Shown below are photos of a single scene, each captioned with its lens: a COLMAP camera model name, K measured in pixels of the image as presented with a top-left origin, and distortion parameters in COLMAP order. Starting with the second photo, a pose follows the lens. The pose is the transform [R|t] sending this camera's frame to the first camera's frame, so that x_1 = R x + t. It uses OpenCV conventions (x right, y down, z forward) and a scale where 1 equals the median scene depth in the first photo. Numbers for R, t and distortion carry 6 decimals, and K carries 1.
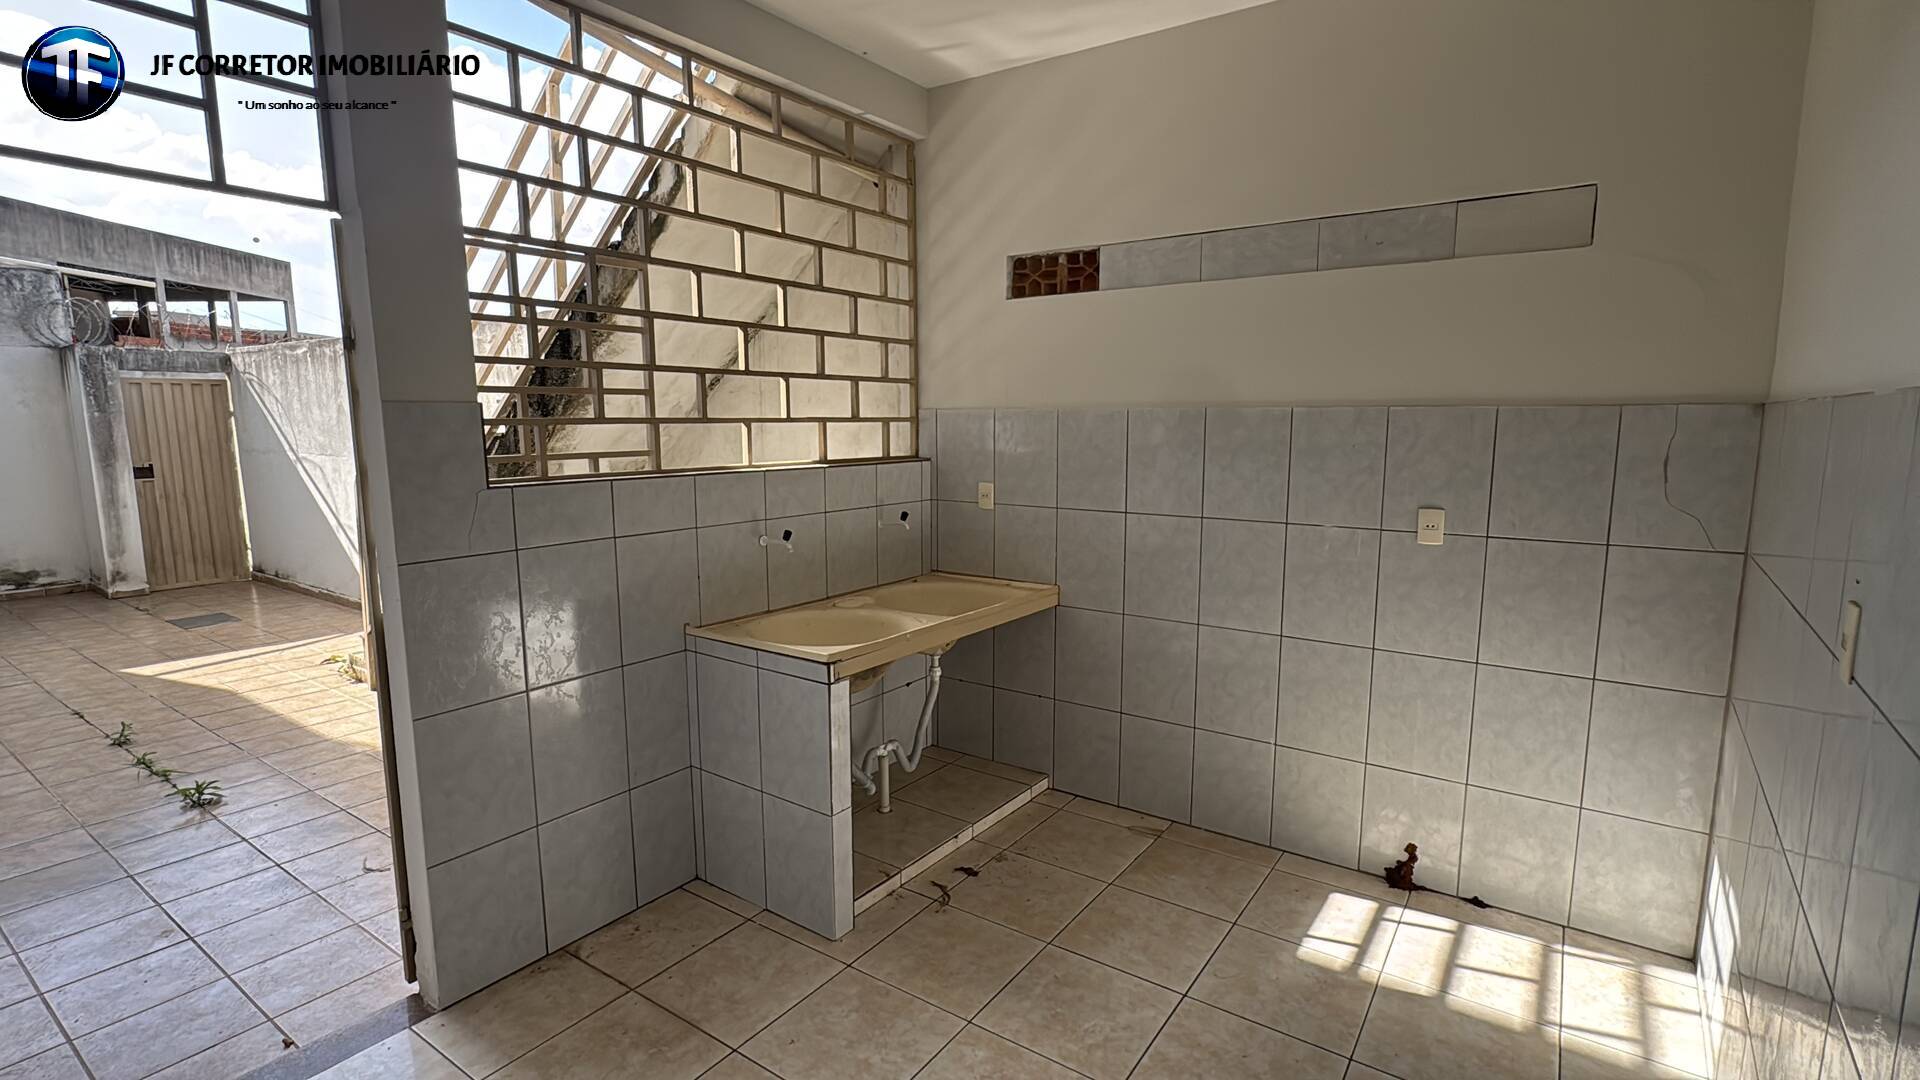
lens RADIAL K [[900.5, 0, 965.8], [0, 900.5, 547.6], [0, 0, 1]] dist [-0.004804, 0.001333]
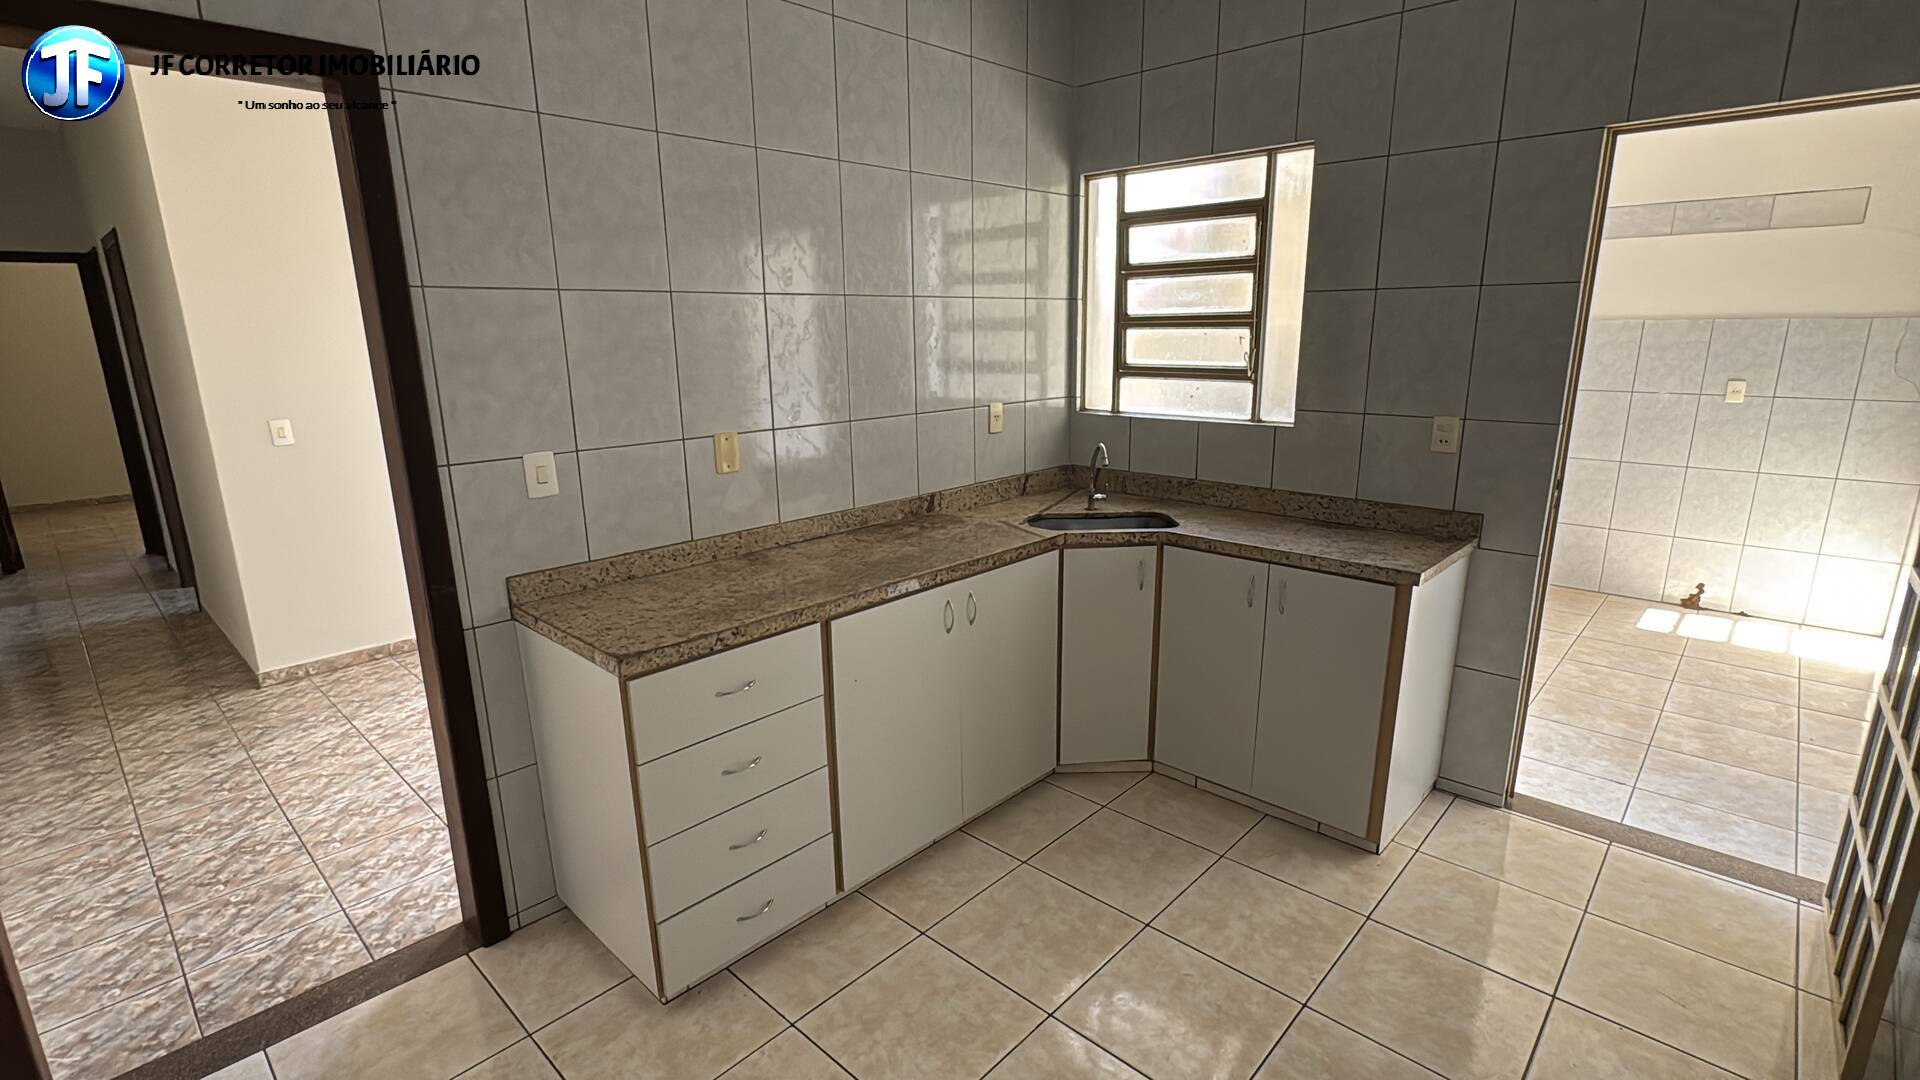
lens RADIAL K [[900.5, 0, 964.4], [0, 900.5, 551.4], [0, 0, 1]] dist [-0.004804, 0.001333]
pose [[0.988821, 0.024345, -0.147106, -0.656707], [-0.008550, 0.994215, 0.107063, 0.106770], [0.148861, -0.104609, 0.983309, -0.900048]]
